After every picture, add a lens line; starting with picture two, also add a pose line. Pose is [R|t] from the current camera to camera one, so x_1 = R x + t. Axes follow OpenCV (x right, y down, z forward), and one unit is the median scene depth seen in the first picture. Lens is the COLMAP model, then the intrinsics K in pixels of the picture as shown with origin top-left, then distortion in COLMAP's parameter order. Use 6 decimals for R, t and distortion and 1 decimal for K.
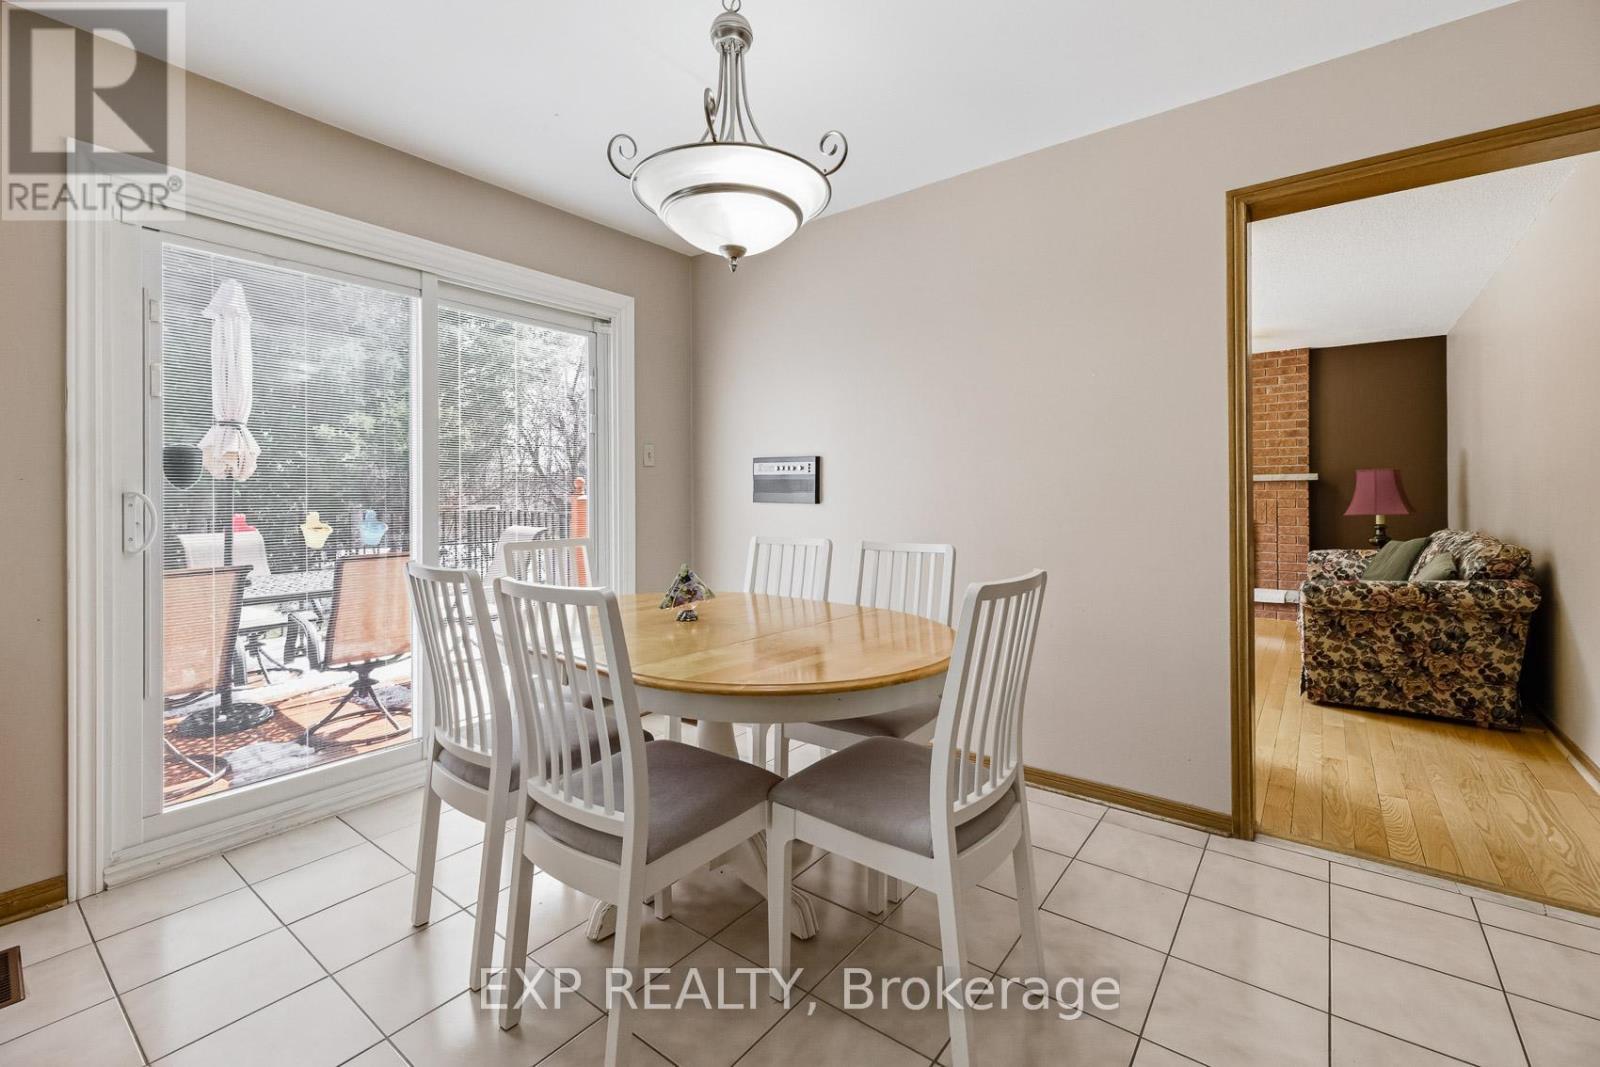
lens RADIAL K [[666.3, 0, 822.4], [0, 666.3, 496.0], [0, 0, 1]] dist [0.000397, -0.000102]
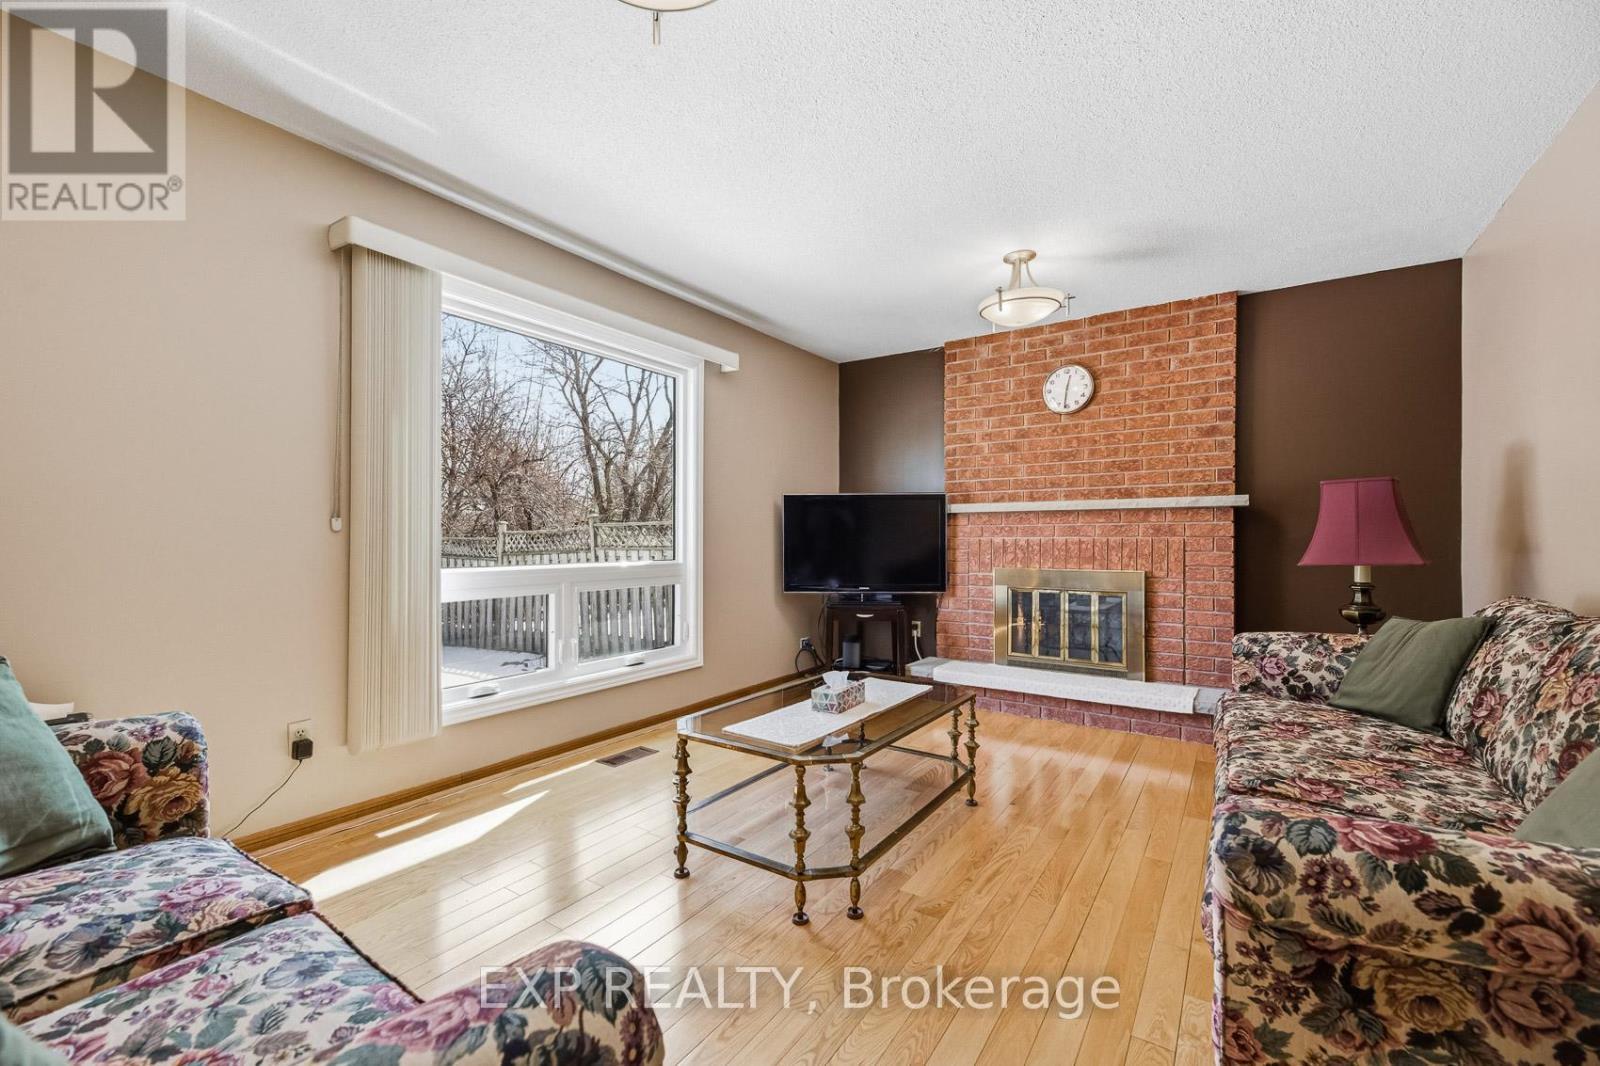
lens RADIAL K [[666.3, 0, 800.9], [0, 666.3, 540.3], [0, 0, 1]] dist [0.000397, -0.000102]
pose [[0.998339, 0.006808, 0.057218, 0.345942], [-0.007012, 0.999970, 0.003358, 0.009302], [-0.057193, -0.003753, 0.998356, 0.478544]]
